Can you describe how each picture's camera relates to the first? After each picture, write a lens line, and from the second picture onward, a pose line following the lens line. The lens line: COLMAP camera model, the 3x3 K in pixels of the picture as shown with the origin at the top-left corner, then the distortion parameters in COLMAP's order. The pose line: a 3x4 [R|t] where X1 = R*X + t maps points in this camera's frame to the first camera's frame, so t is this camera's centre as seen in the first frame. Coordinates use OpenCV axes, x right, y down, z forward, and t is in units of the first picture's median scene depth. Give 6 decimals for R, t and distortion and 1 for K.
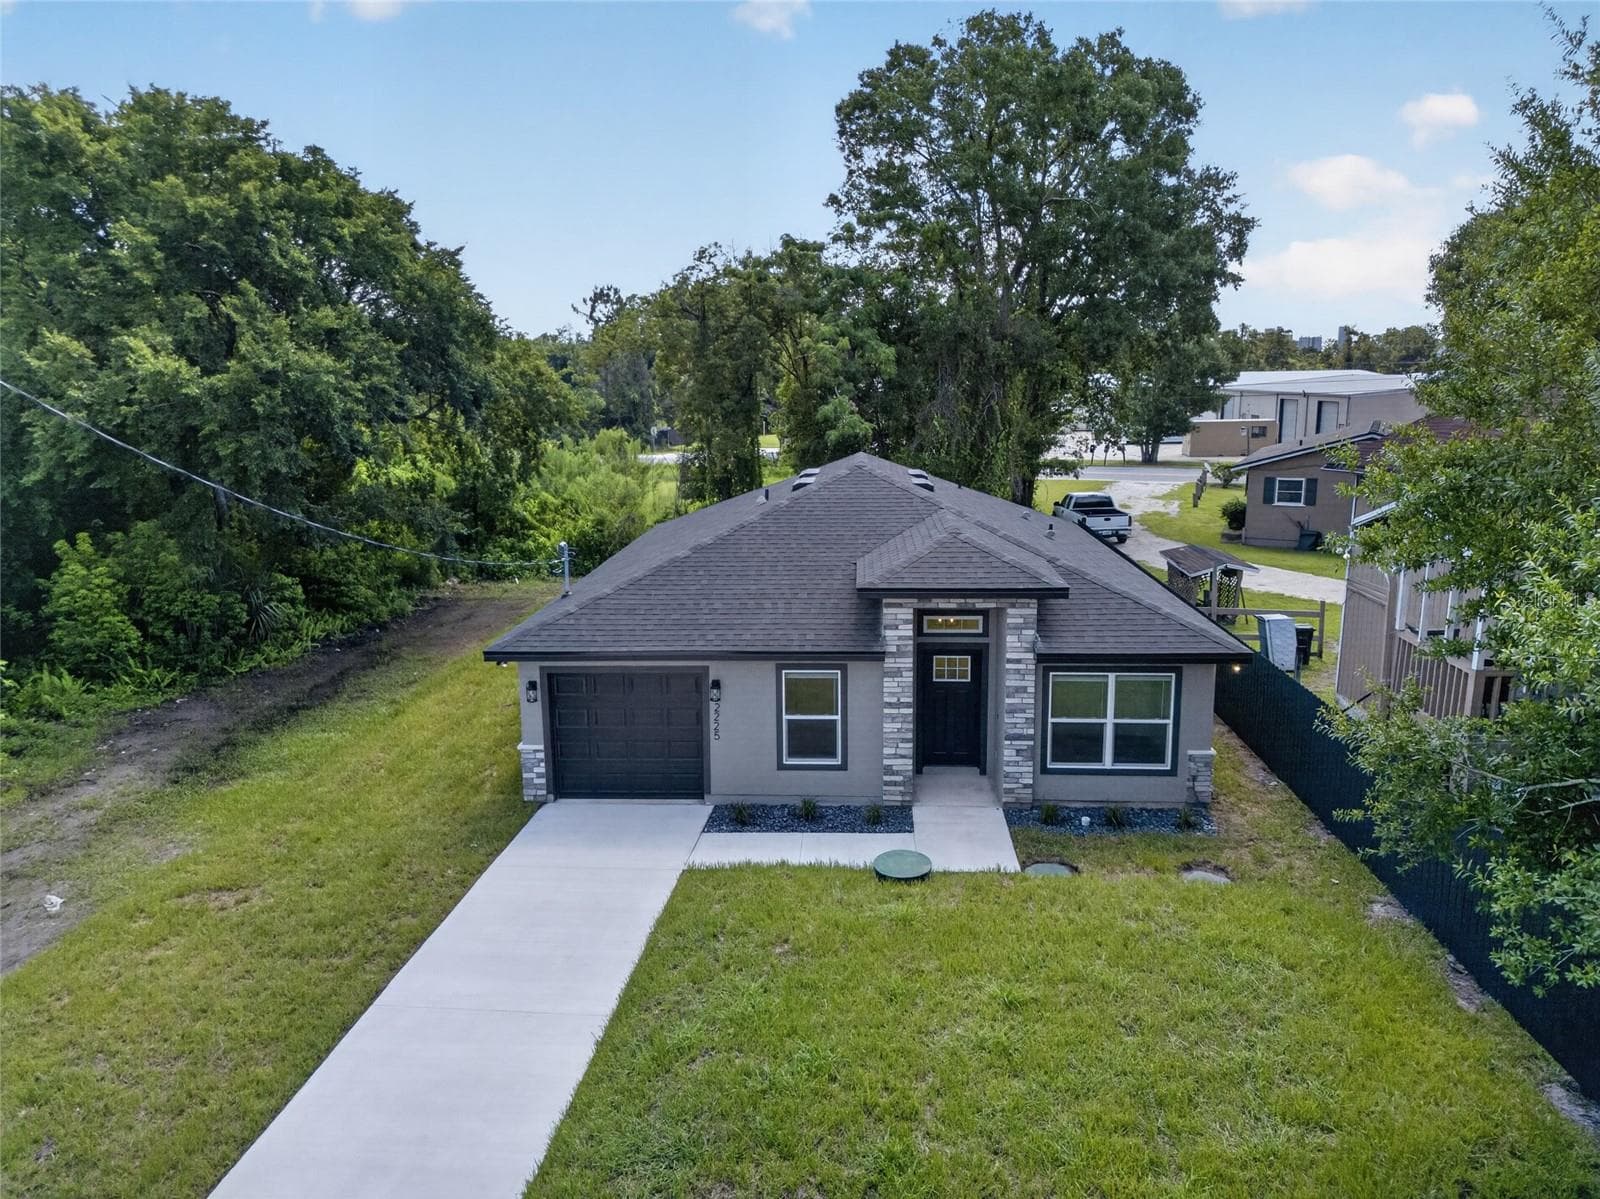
lens RADIAL K [[1142.5, 0, 788.6], [0, 1142.5, 589.3], [0, 0, 1]] dist [0.098892, -0.156540]
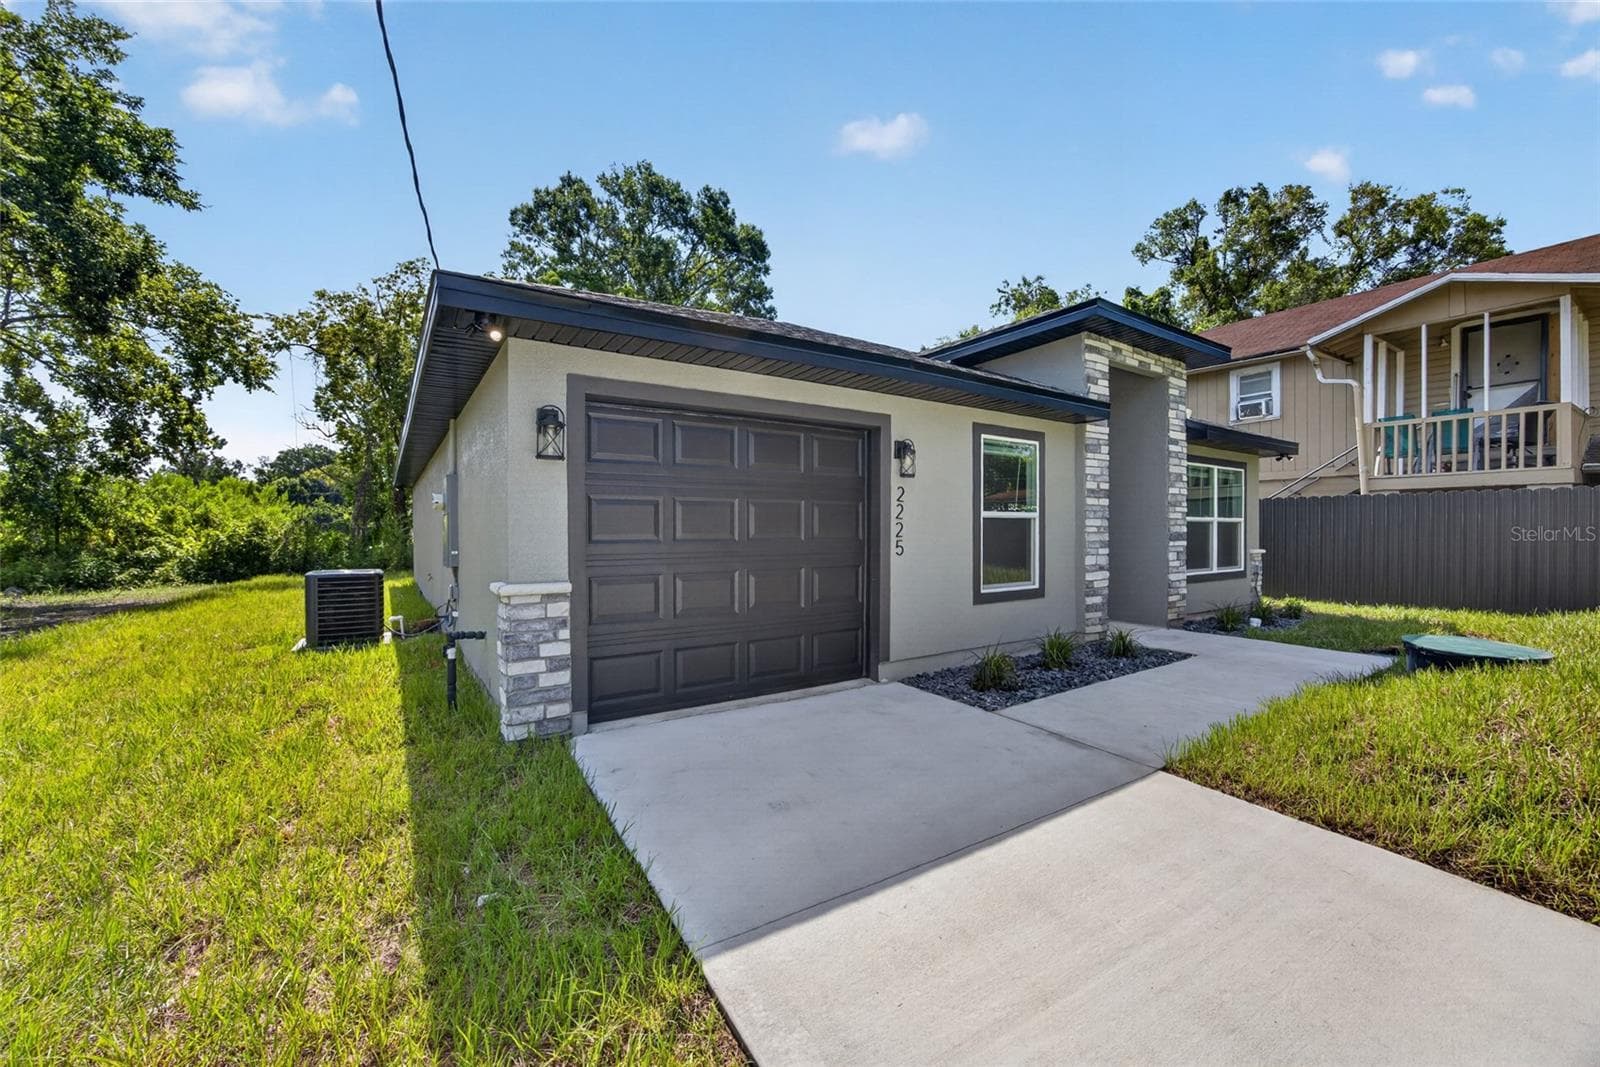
lens RADIAL K [[626.3, 0, 797.6], [0, 626.3, 537.9], [0, 0, 1]] dist [-0.016204, 0.000134]
pose [[0.788677, 0.008249, 0.614752, -0.290498], [0.110105, 0.981849, -0.154430, 0.166686], [-0.604868, 0.189483, 0.773454, 0.806909]]
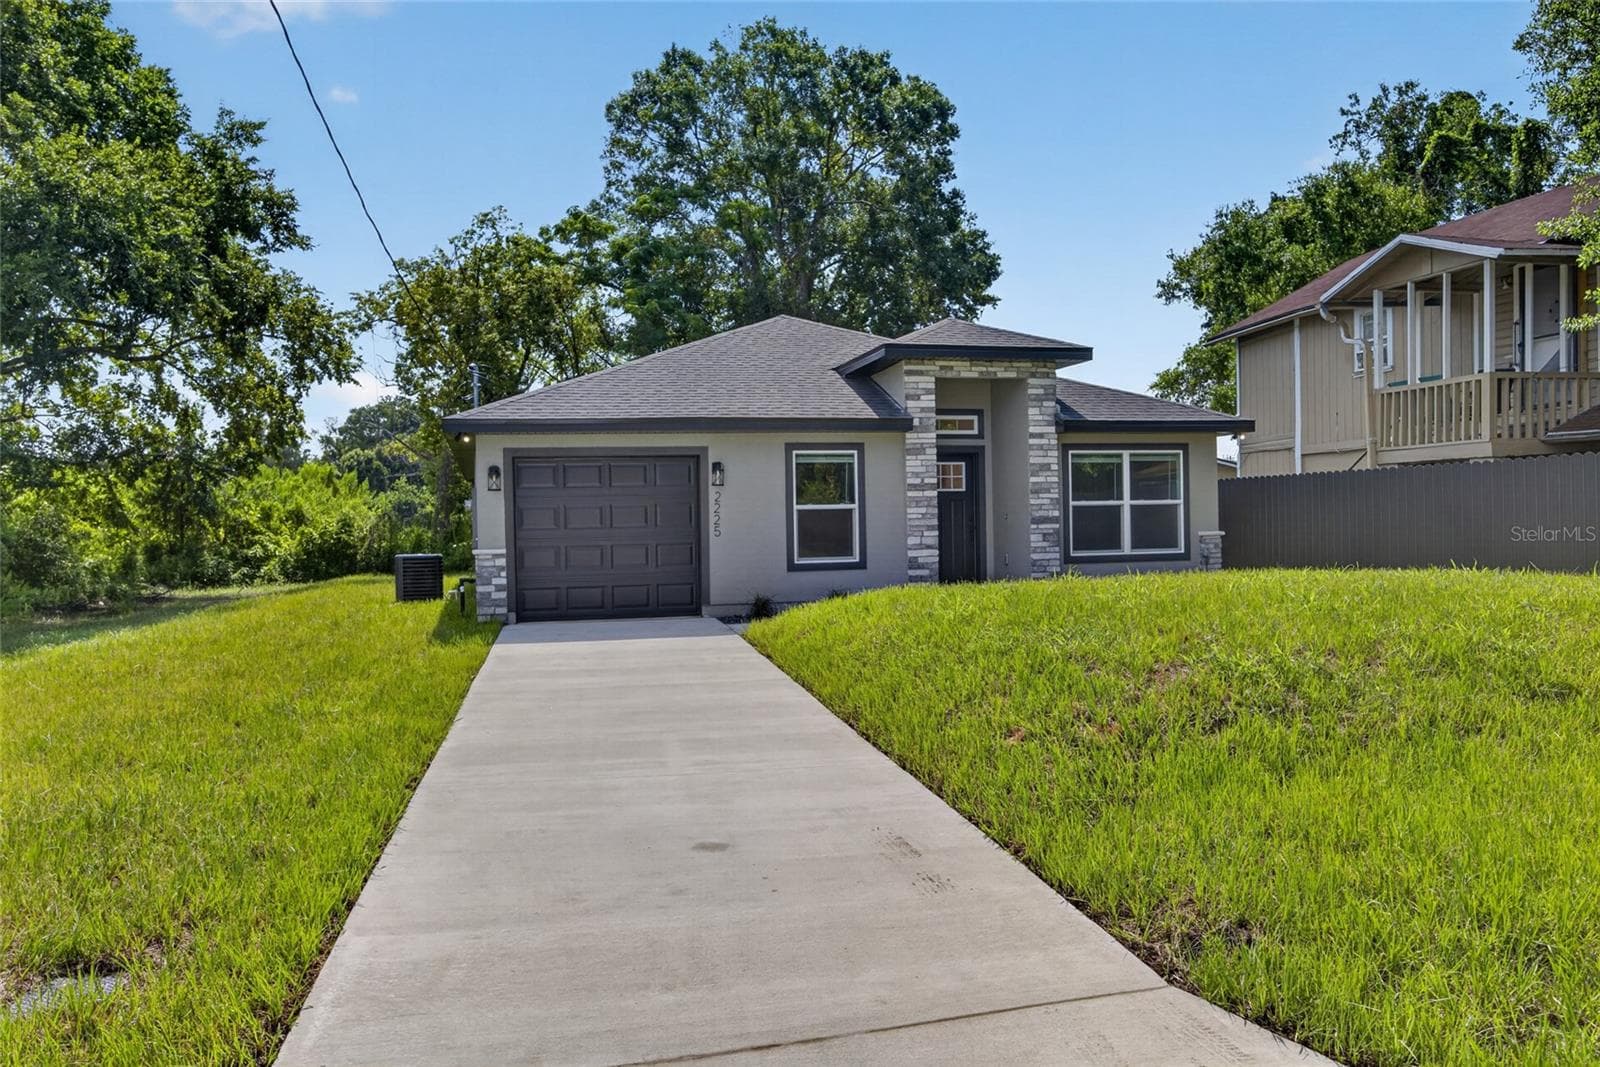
lens RADIAL K [[1243.4, 0, 800.0], [0, 1243.4, 533.5], [0, 0, 1]] dist [-0.047700, 0.001565]
pose [[0.950139, -0.004758, 0.311789, -0.295983], [0.064667, 0.981153, -0.182093, 0.305017], [-0.305046, 0.193176, 0.932539, 0.125618]]
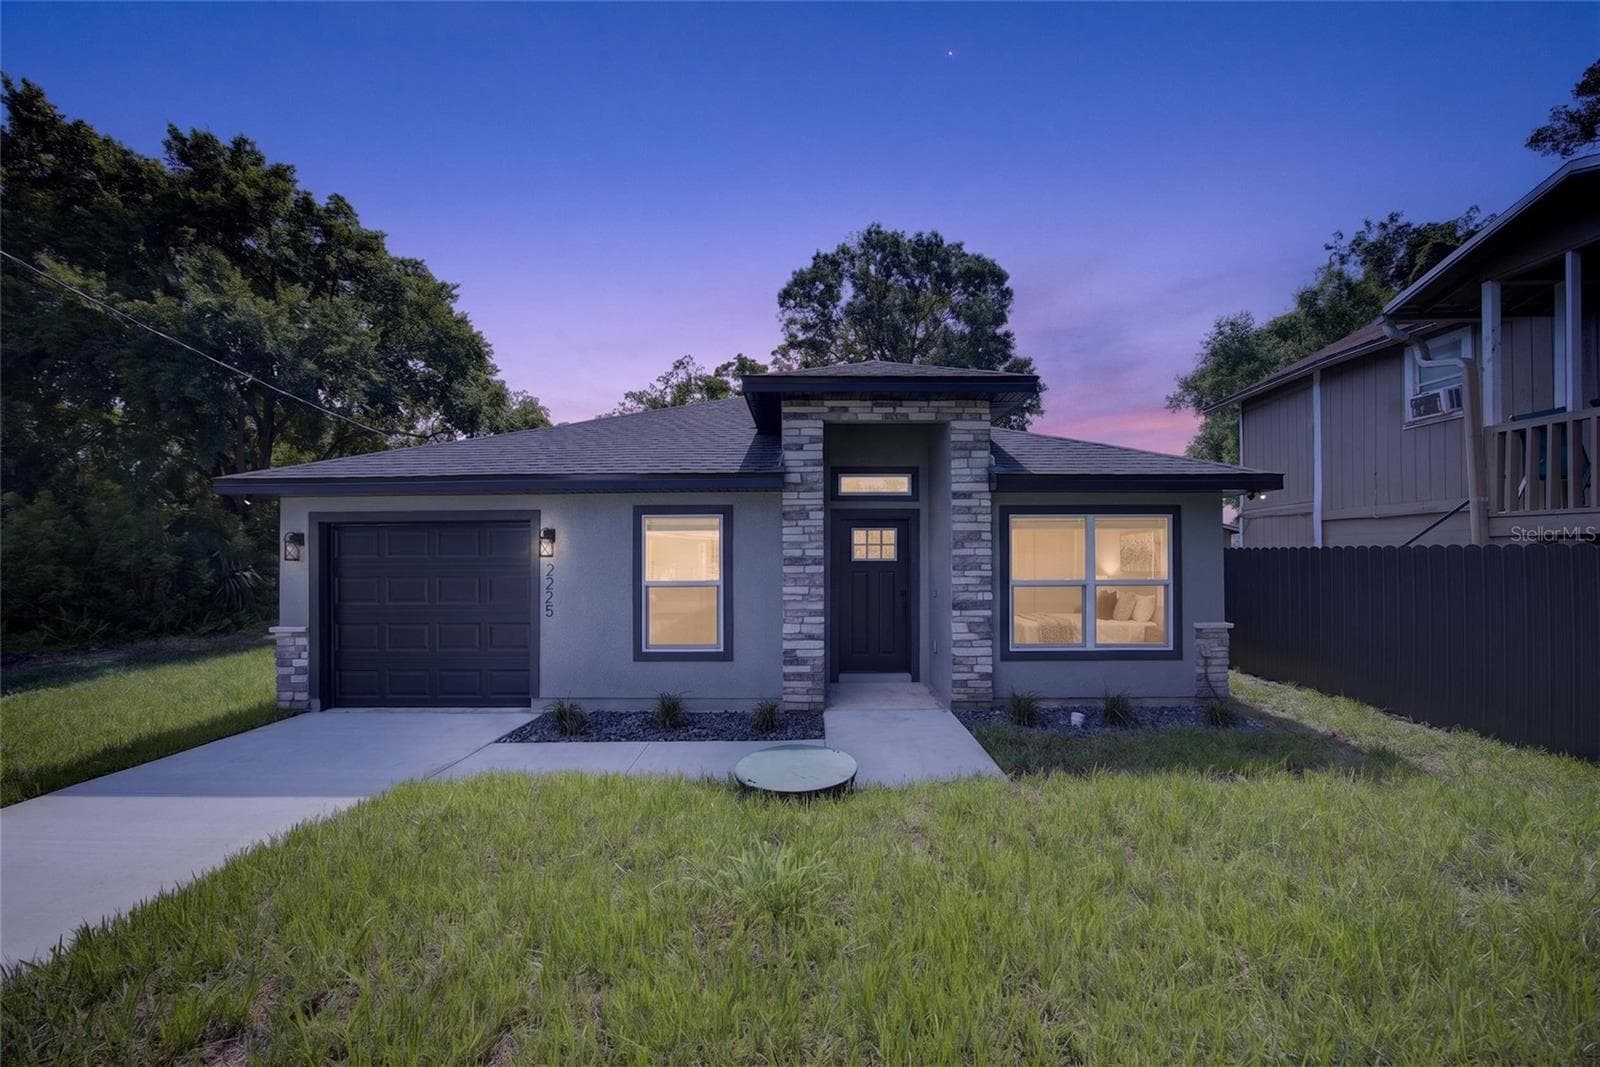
lens RADIAL K [[622.6, 0, 811.4], [0, 622.6, 552.7], [0, 0, 1]] dist [-0.032031, 0.007643]
pose [[0.997491, 0.012617, 0.069658, 0.072935], [0.001462, 0.980108, -0.198460, 0.170966], [-0.070776, 0.198063, 0.977631, 0.615054]]
